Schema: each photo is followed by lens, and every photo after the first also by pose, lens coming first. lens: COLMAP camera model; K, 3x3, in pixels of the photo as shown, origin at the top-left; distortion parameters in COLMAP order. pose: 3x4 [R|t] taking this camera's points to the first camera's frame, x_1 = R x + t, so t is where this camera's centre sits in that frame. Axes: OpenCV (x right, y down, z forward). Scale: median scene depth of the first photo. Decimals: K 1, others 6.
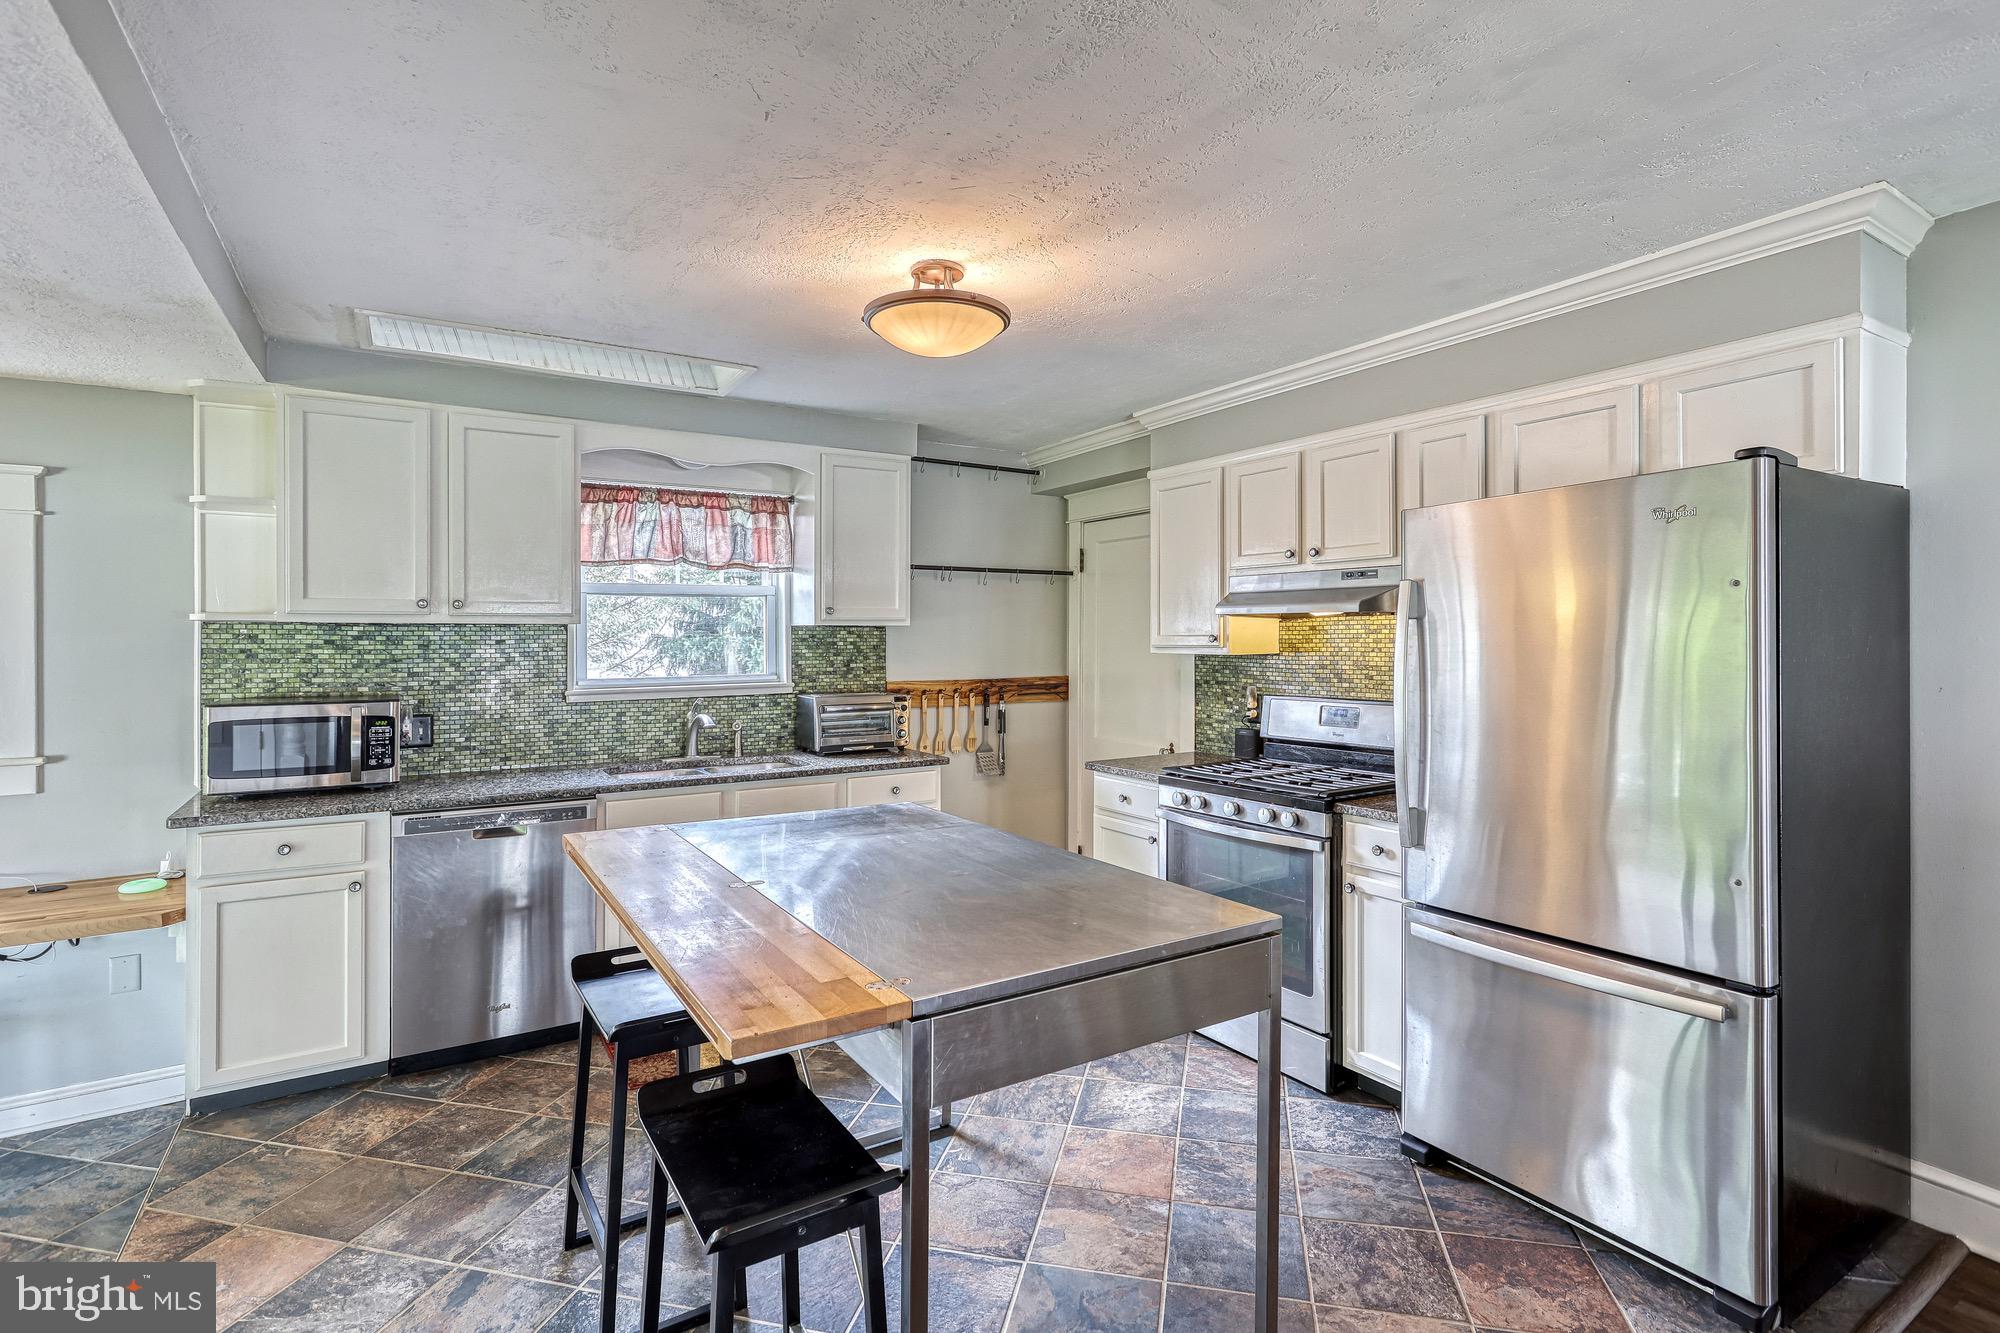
lens RADIAL K [[948.1, 0, 1005.2], [0, 948.1, 647.1], [0, 0, 1]] dist [-0.007109, 0.001039]
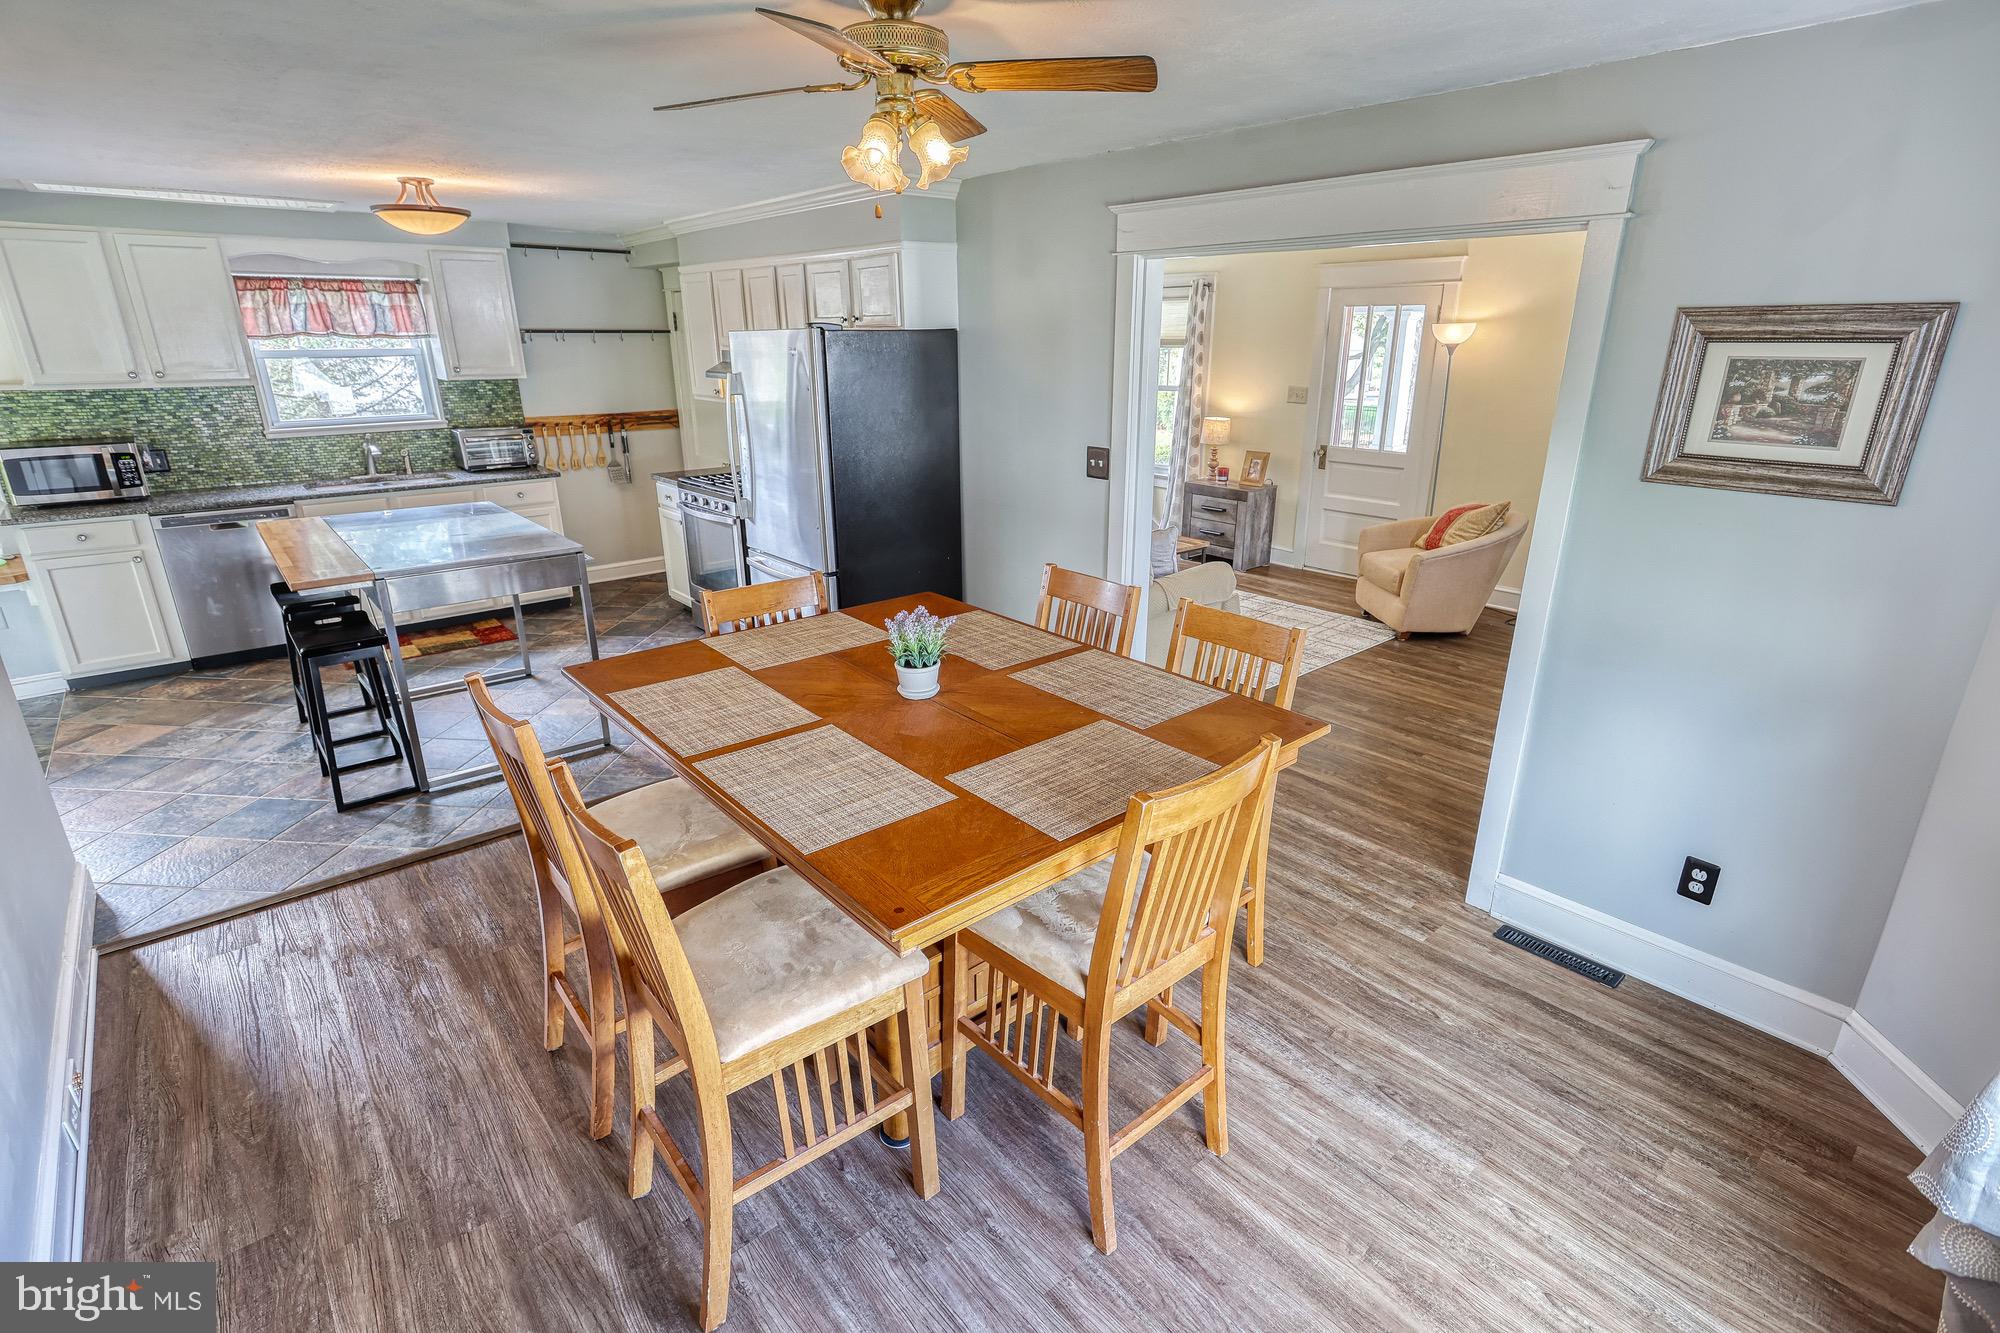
lens RADIAL K [[934.9, 0, 1000.0], [0, 934.9, 666.5], [0, 0, 1]] dist [0.002406, 0.000296]
pose [[0.989331, -0.044713, 0.138652, 0.434298], [-0.003175, 0.944892, 0.327367, -0.085045], [-0.145649, -0.324315, 0.934669, -0.620189]]
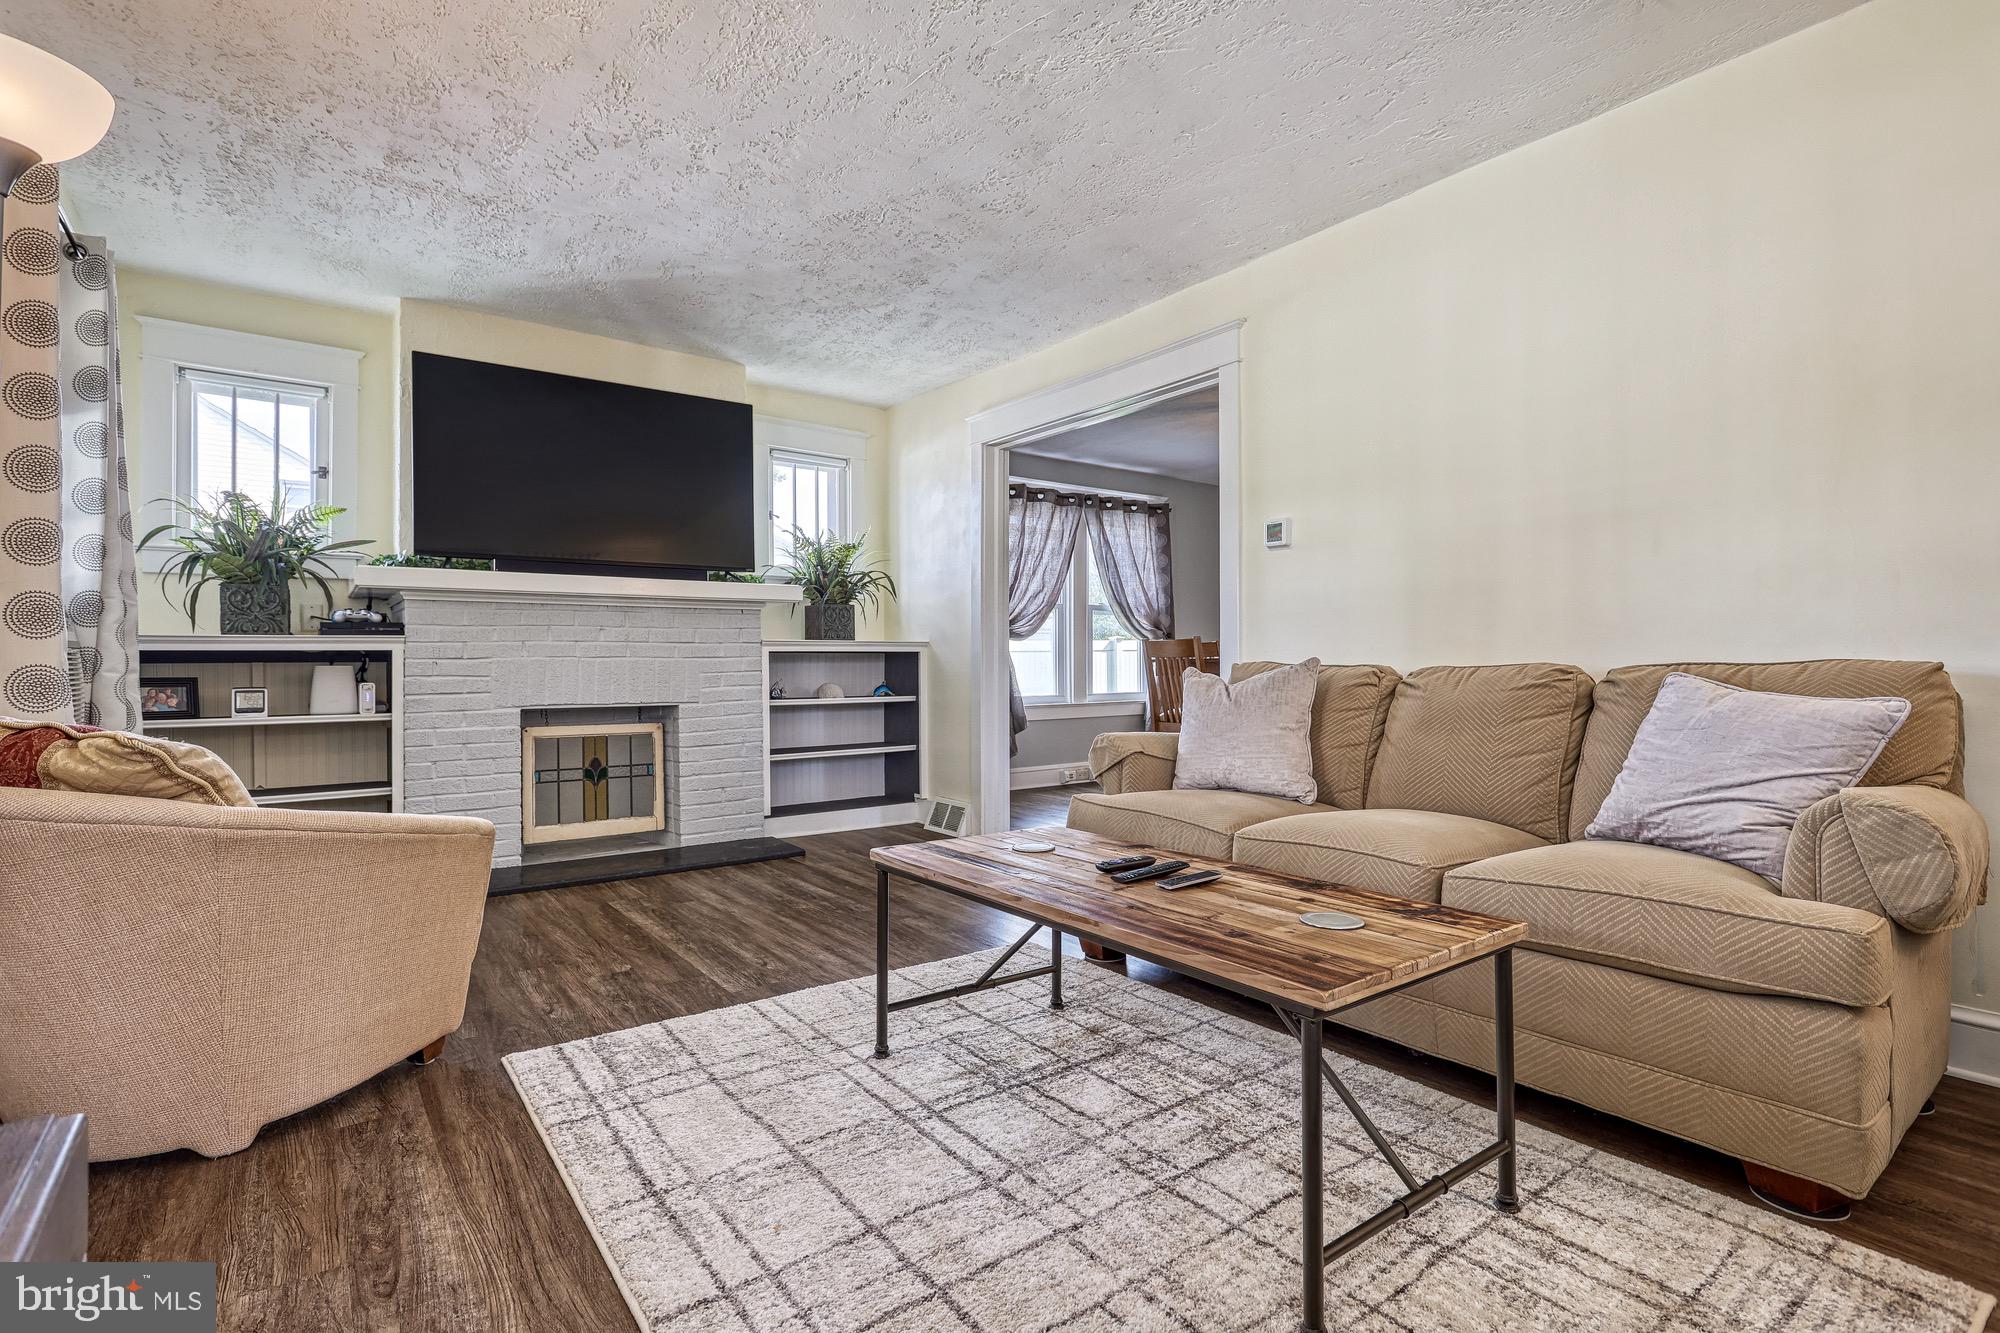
lens RADIAL K [[943.8, 0, 1003.7], [0, 943.8, 663.7], [0, 0, 1]] dist [-0.005289, 0.000156]
pose [[-0.995949, 0.012983, -0.088978, 1.056469], [0.012170, 0.999879, 0.009677, 0.120119], [0.089093, 0.008555, -0.995987, 1.306311]]
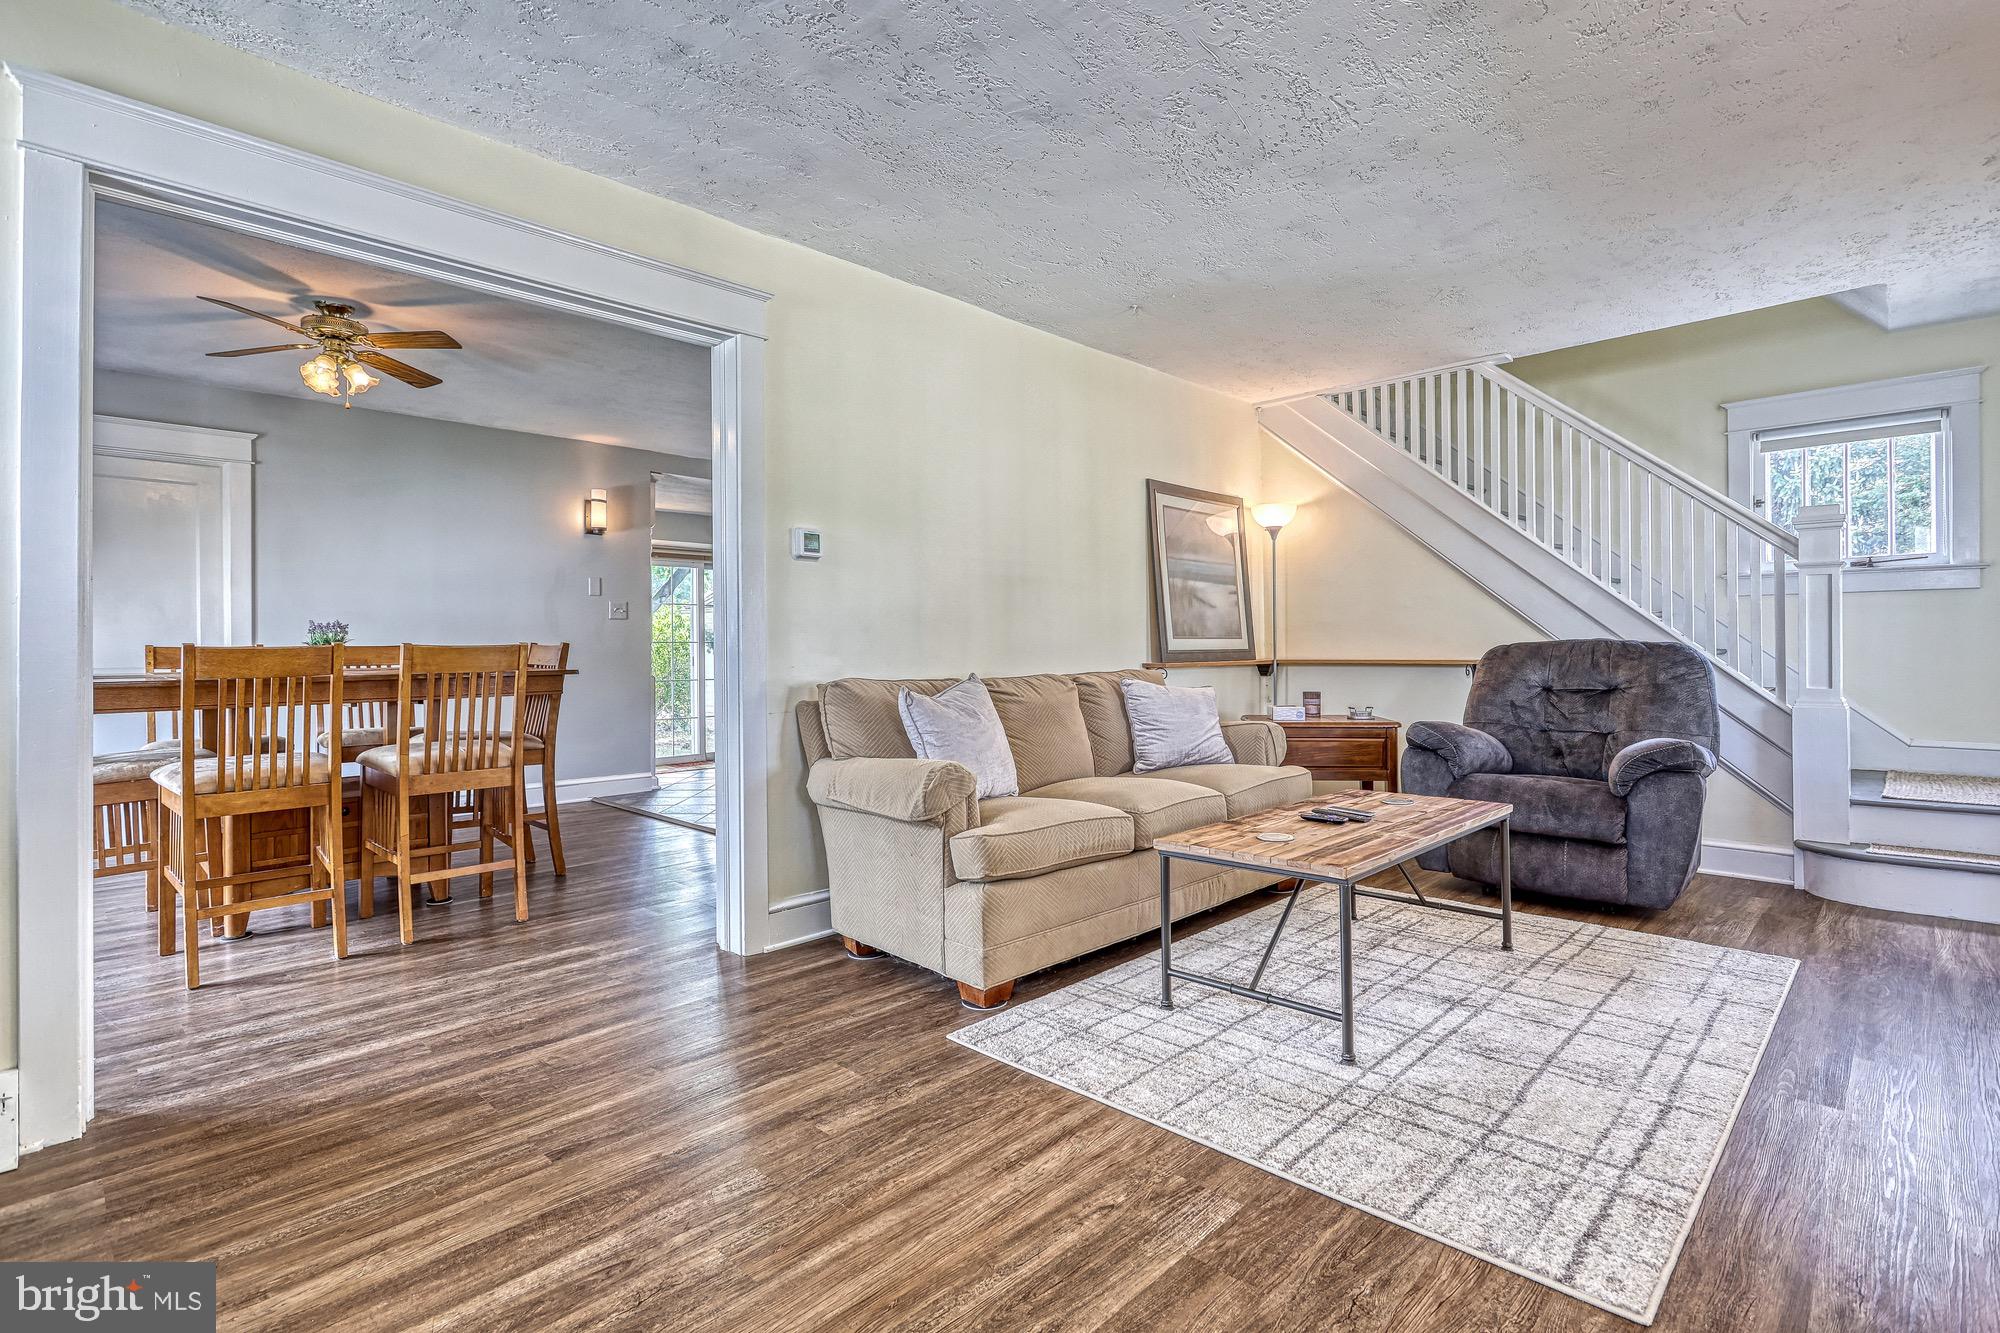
lens RADIAL K [[948.1, 0, 1005.2], [0, 948.1, 647.1], [0, 0, 1]] dist [-0.007109, 0.001039]
pose [[0.237950, 0.002736, -0.971274, 1.595363], [-0.001135, 0.999996, 0.002539, 0.100019], [0.971277, 0.000498, 0.237952, 0.401707]]
